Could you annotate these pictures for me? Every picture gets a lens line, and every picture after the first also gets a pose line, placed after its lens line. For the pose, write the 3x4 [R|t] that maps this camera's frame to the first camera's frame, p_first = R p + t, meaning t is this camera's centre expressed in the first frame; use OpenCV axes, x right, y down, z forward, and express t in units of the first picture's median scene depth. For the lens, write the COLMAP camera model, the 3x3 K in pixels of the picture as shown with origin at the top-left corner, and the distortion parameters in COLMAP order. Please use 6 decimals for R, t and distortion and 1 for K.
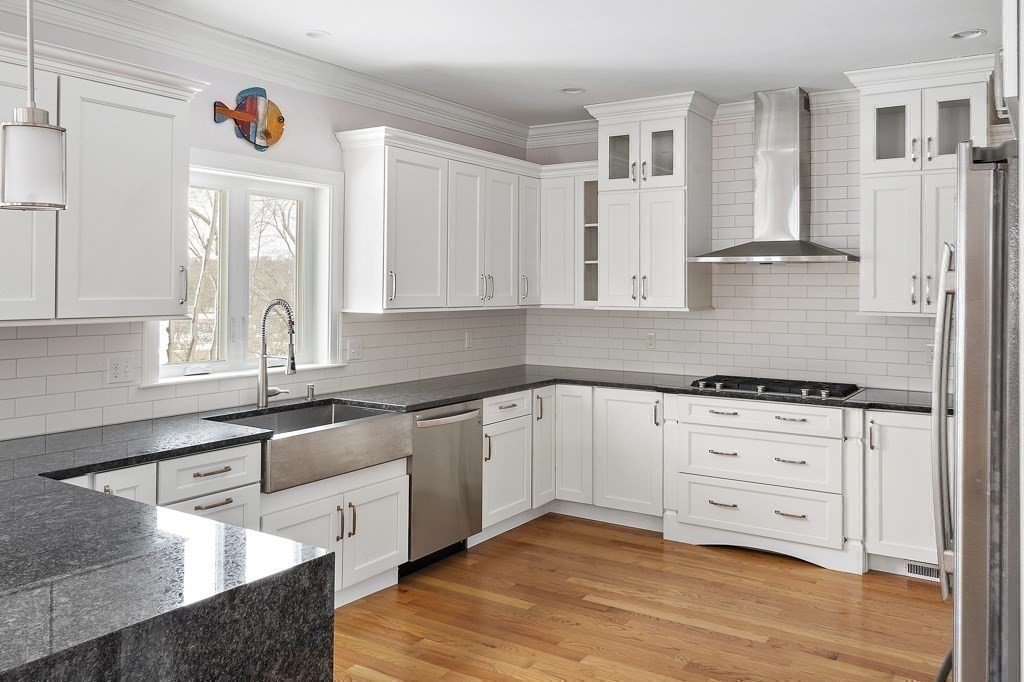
lens RADIAL K [[821.1, 0, 512.5], [0, 821.1, 277.3], [0, 0, 1]] dist [0.001599, 0.000571]
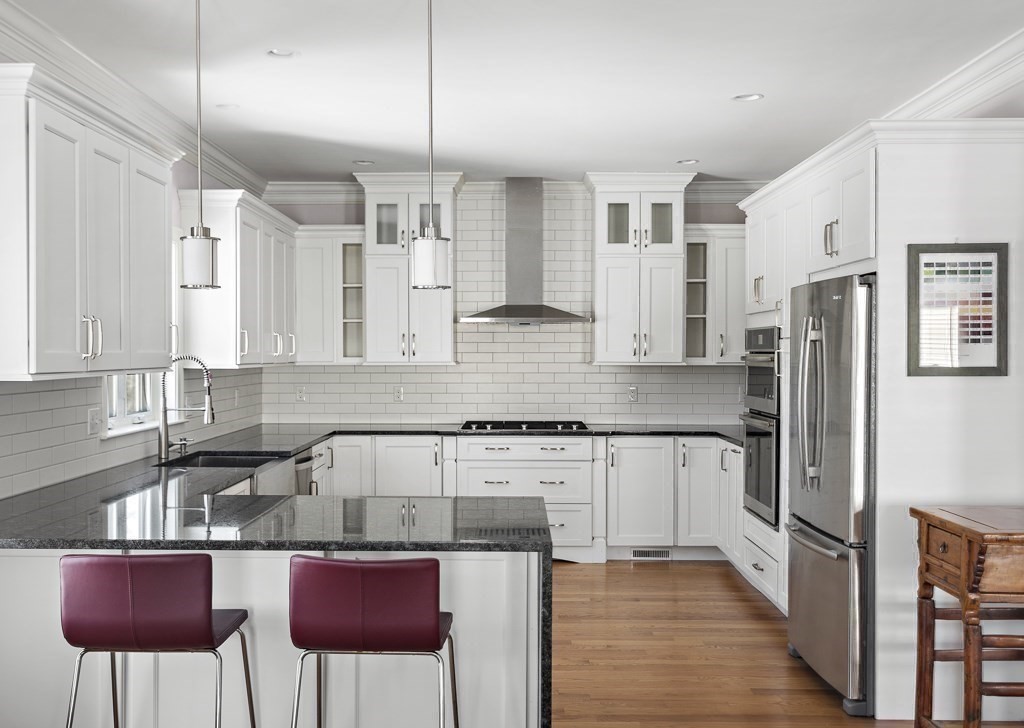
lens RADIAL K [[1110.2, 0, 480.3], [0, 1110.2, 364.2], [0, 0, 1]] dist [0.008766, 0.009501]
pose [[0.848670, -0.012193, 0.528781, -0.625237], [-0.000342, 0.999721, 0.023601, 0.004457], [-0.528922, -0.020210, 0.848430, -0.358239]]
